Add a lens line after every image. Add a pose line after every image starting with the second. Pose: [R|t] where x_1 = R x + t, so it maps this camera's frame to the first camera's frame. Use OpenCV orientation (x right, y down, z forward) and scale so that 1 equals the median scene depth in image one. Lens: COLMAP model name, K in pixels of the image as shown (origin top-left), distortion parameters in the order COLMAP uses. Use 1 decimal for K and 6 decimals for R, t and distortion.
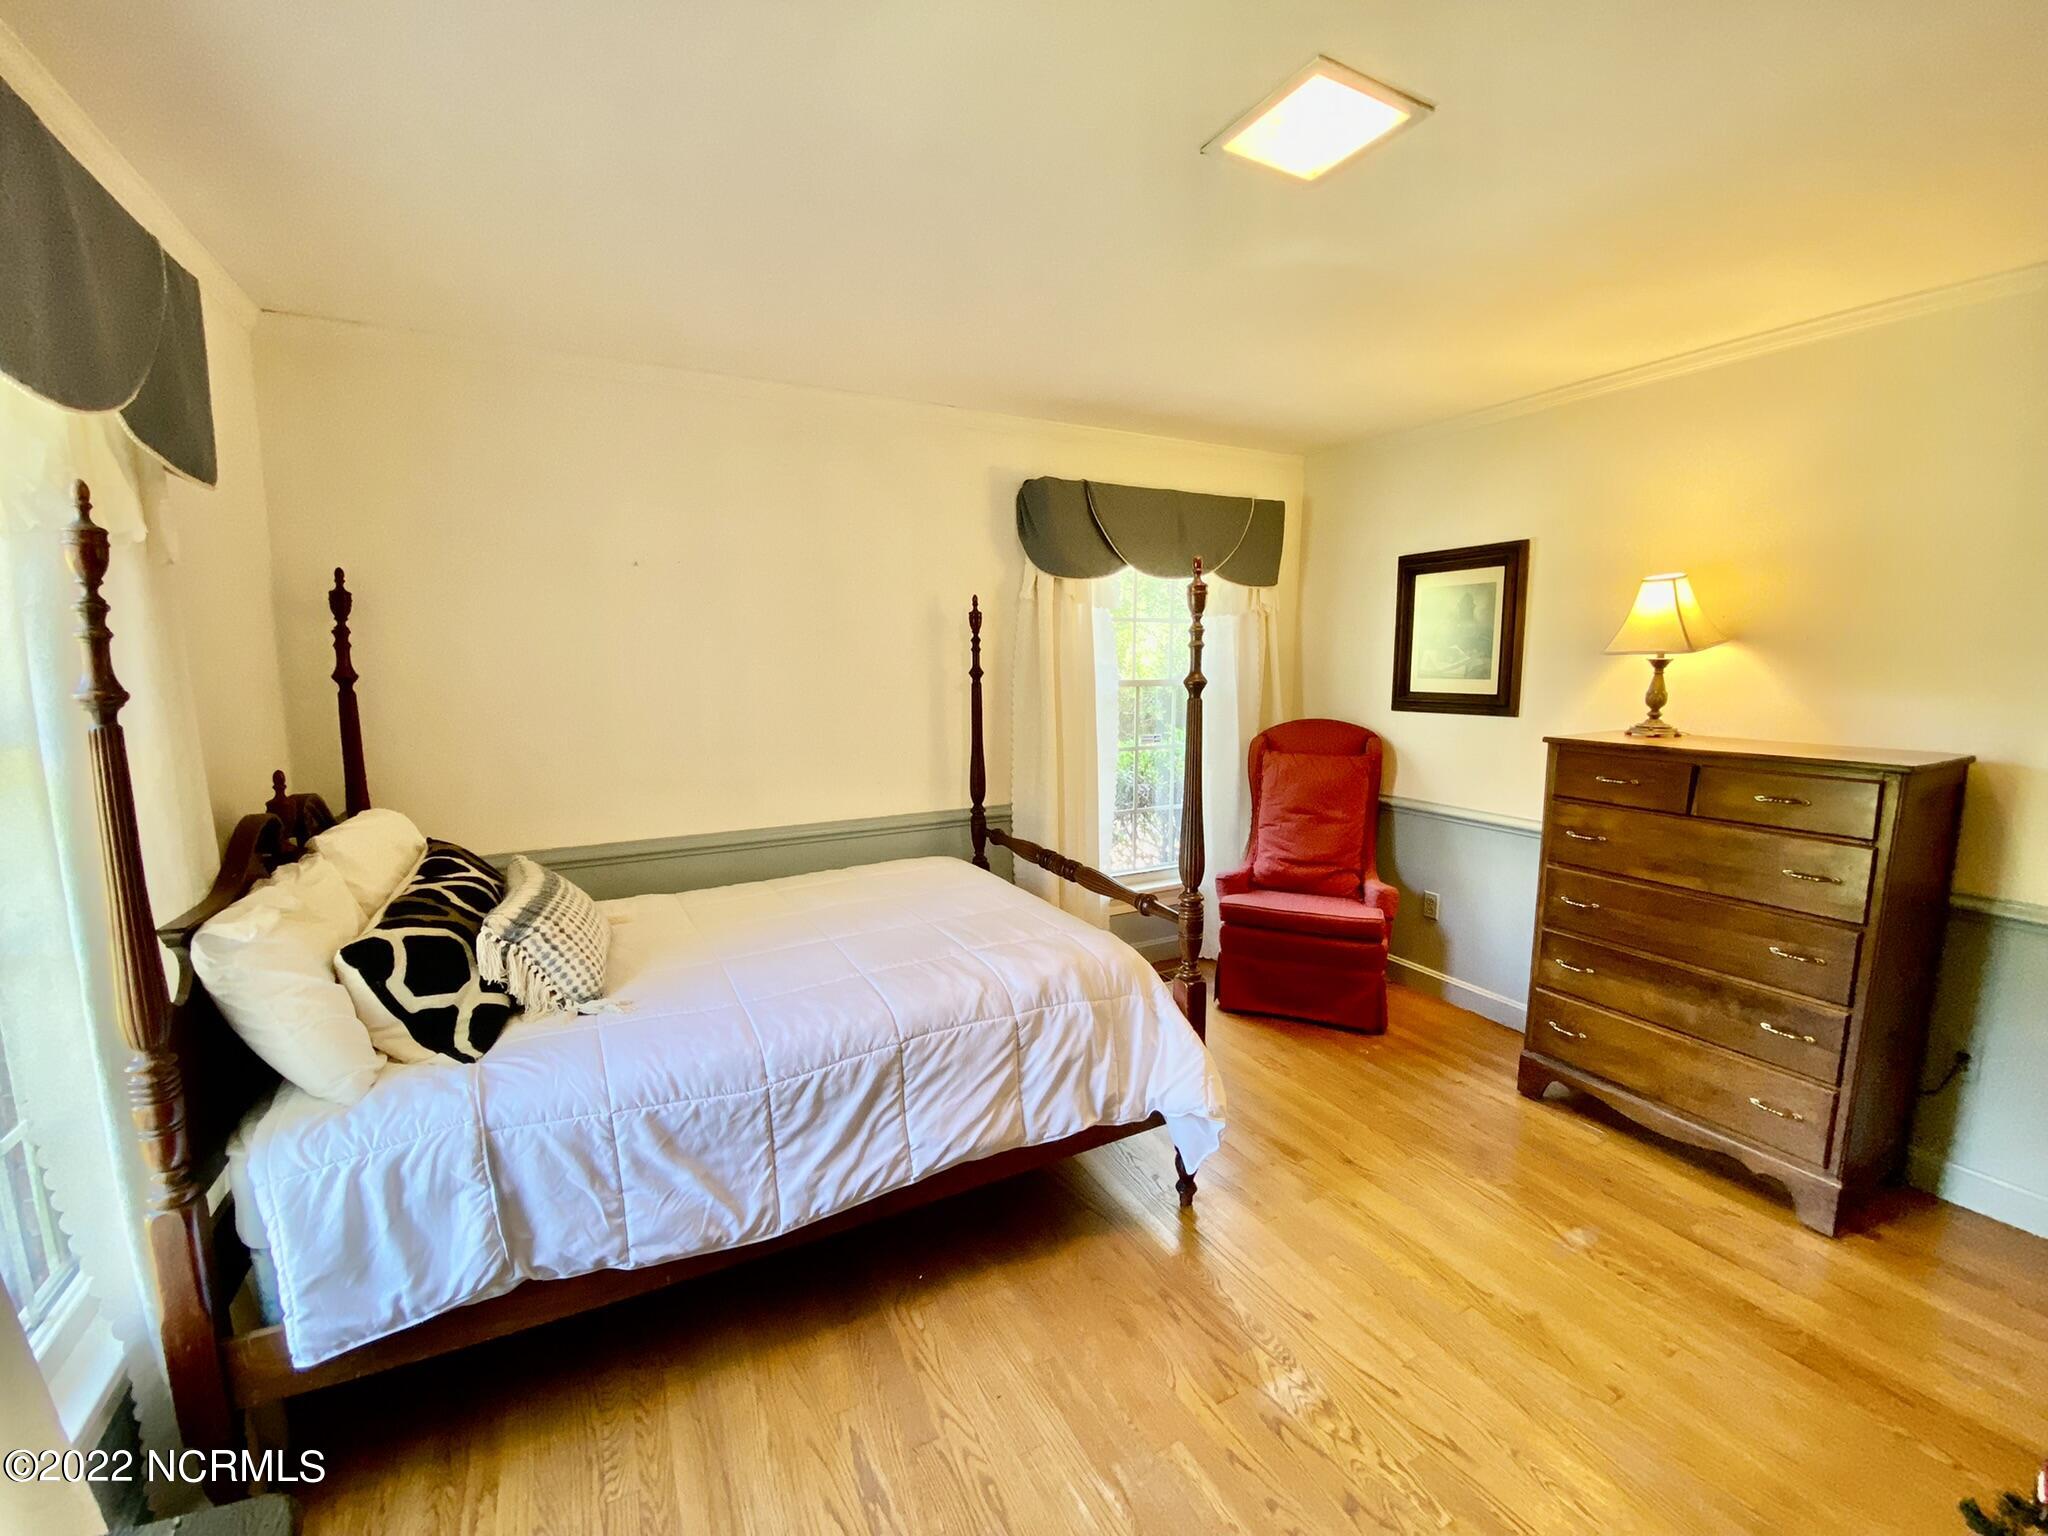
lens RADIAL K [[820.7, 0, 1021.1], [0, 820.7, 767.2], [0, 0, 1]] dist [0.025669, -0.023828]
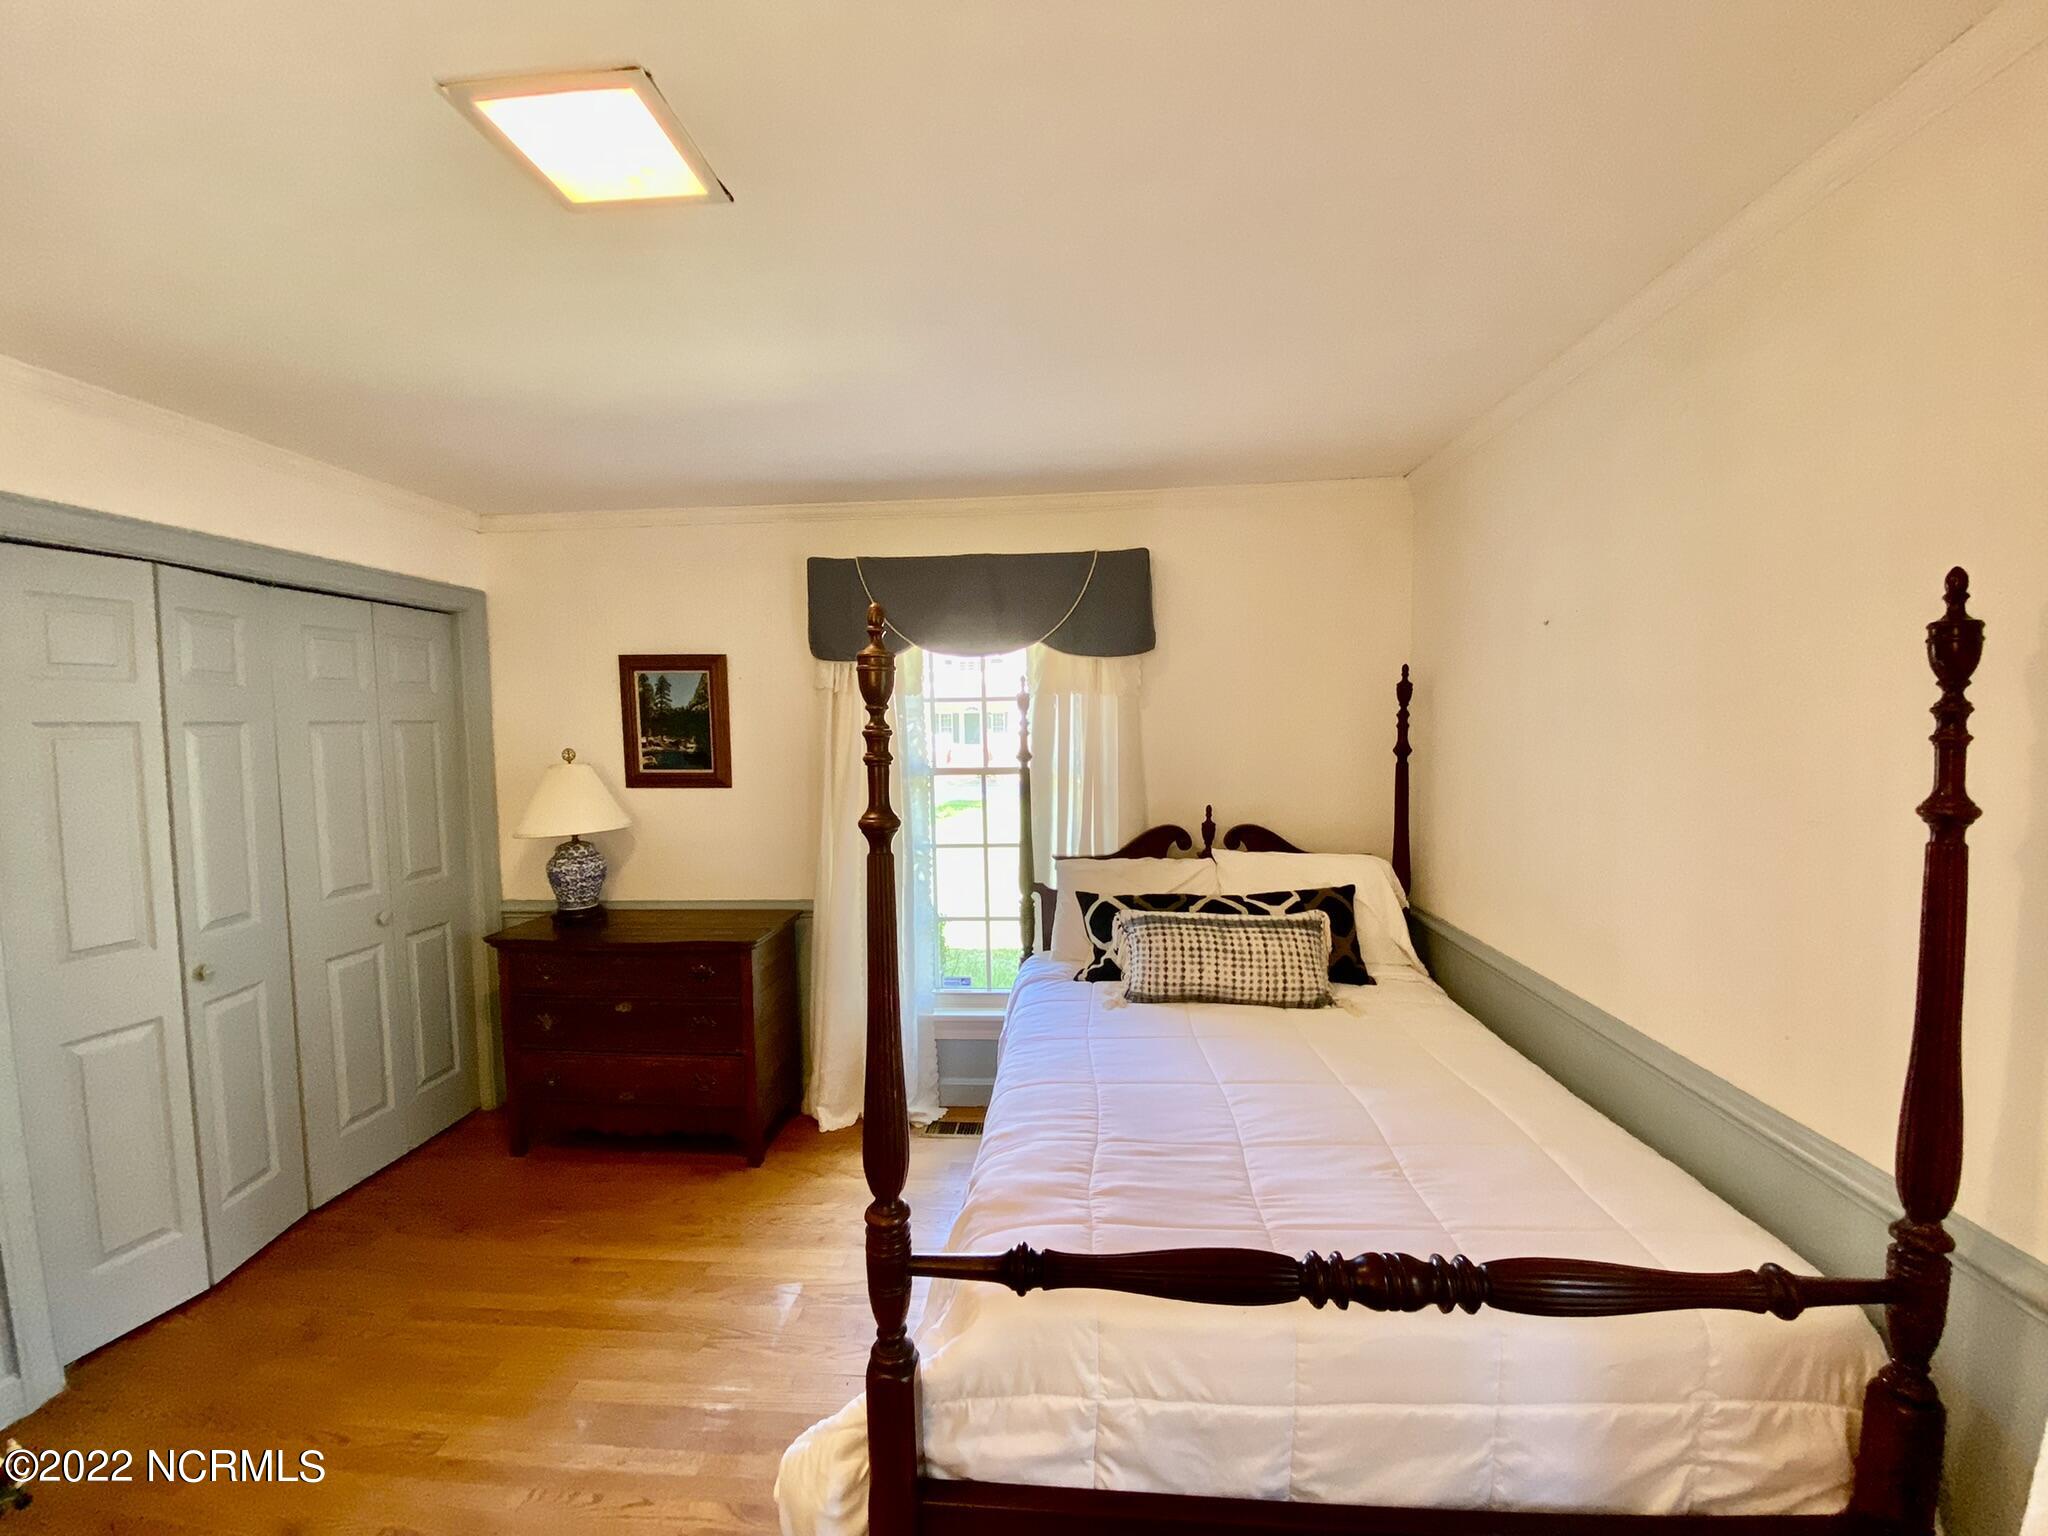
lens RADIAL K [[818.6, 0, 1030.4], [0, 818.6, 773.2], [0, 0, 1]] dist [0.007575, -0.017342]
pose [[-0.529372, 0.064010, -0.845972, 0.697932], [-0.092485, 0.986853, 0.132543, -0.244870], [0.843334, 0.148405, -0.516492, 1.526608]]
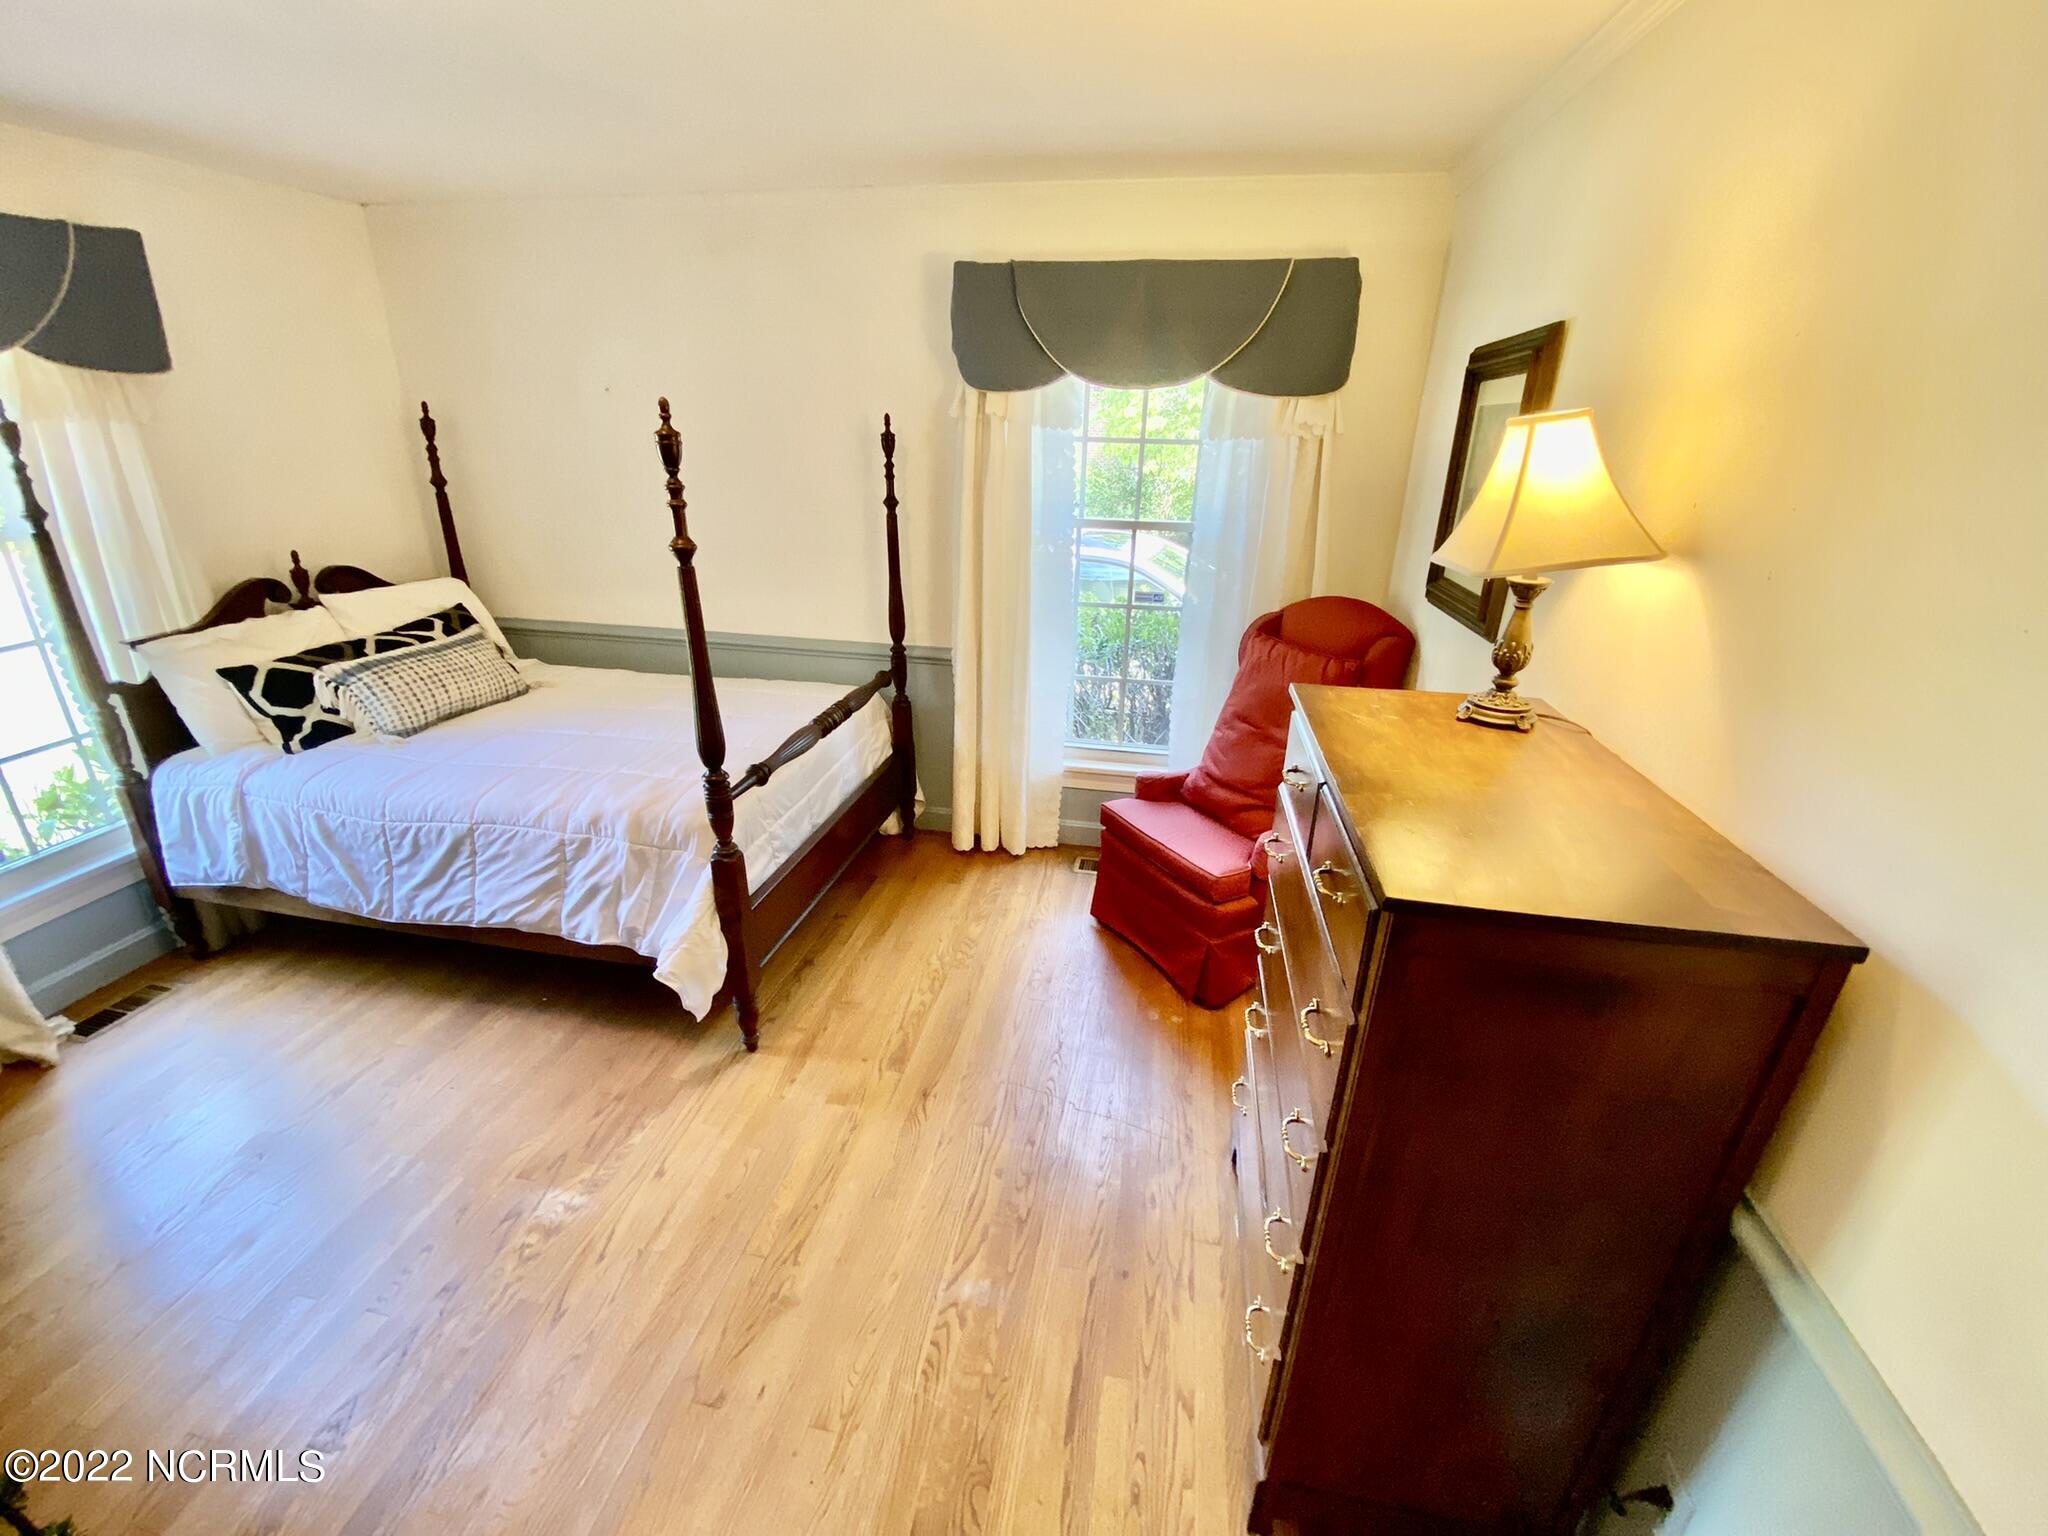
lens RADIAL K [[818.6, 0, 1030.4], [0, 818.6, 773.2], [0, 0, 1]] dist [0.007575, -0.017342]
pose [[0.792690, 0.252718, -0.554776, 1.193848], [-0.107079, 0.953599, 0.281395, -0.177777], [0.600148, -0.163654, 0.782969, 0.550260]]
